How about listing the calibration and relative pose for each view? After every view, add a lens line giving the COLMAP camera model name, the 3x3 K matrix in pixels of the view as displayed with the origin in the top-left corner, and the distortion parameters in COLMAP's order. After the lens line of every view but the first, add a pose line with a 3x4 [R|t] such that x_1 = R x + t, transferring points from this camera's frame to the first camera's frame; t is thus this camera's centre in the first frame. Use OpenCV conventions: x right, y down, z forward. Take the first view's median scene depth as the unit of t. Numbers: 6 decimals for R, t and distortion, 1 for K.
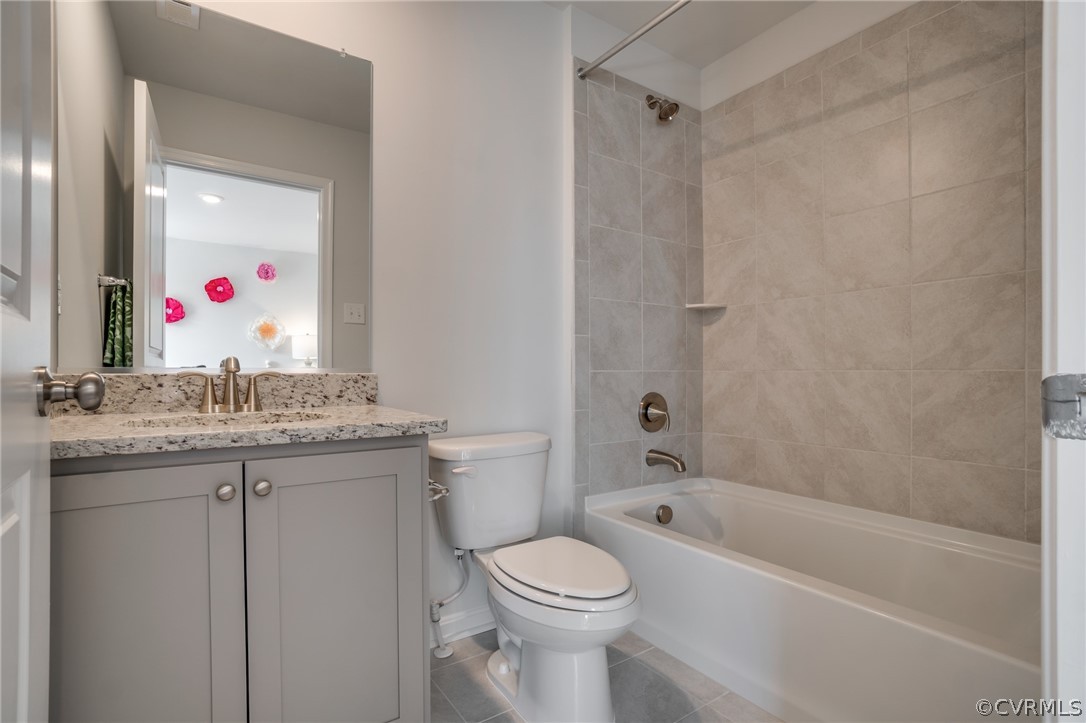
lens RADIAL K [[522.2, 0, 546.6], [0, 522.2, 368.0], [0, 0, 1]] dist [-0.001481, -0.000082]
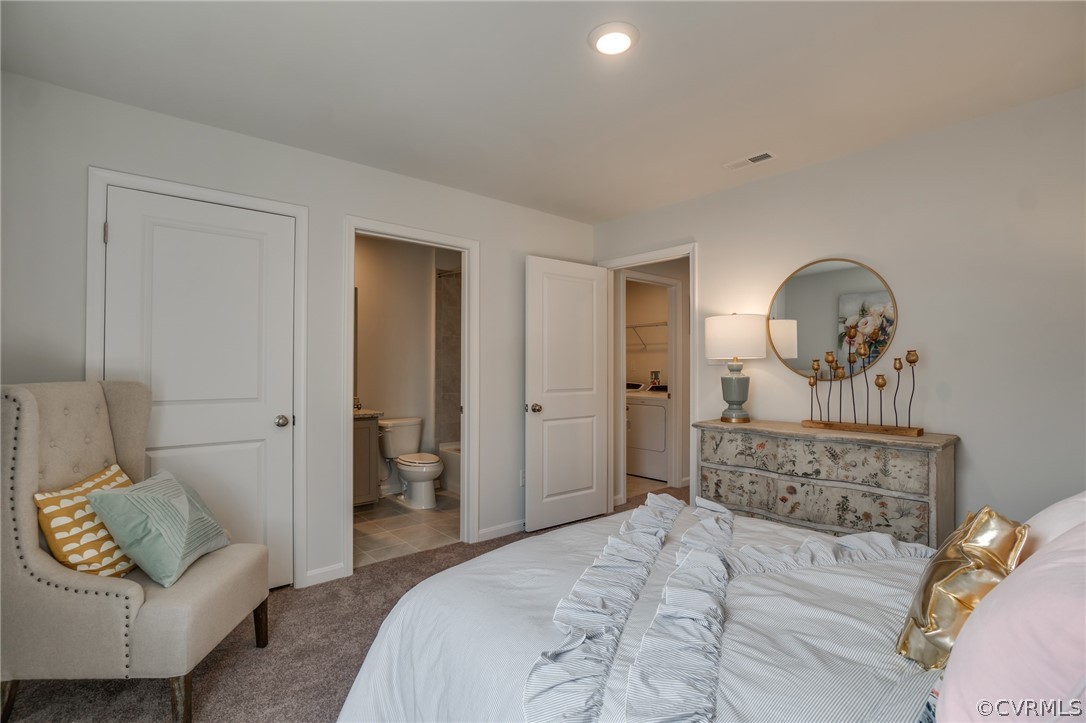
lens RADIAL K [[522.2, 0, 536.1], [0, 522.2, 362.2], [0, 0, 1]] dist [-0.001481, -0.000082]
pose [[0.995429, 0.003853, 0.095424, 0.324854], [-0.003518, 0.999987, -0.003675, -0.153087], [-0.095437, 0.003322, 0.995430, -1.712815]]
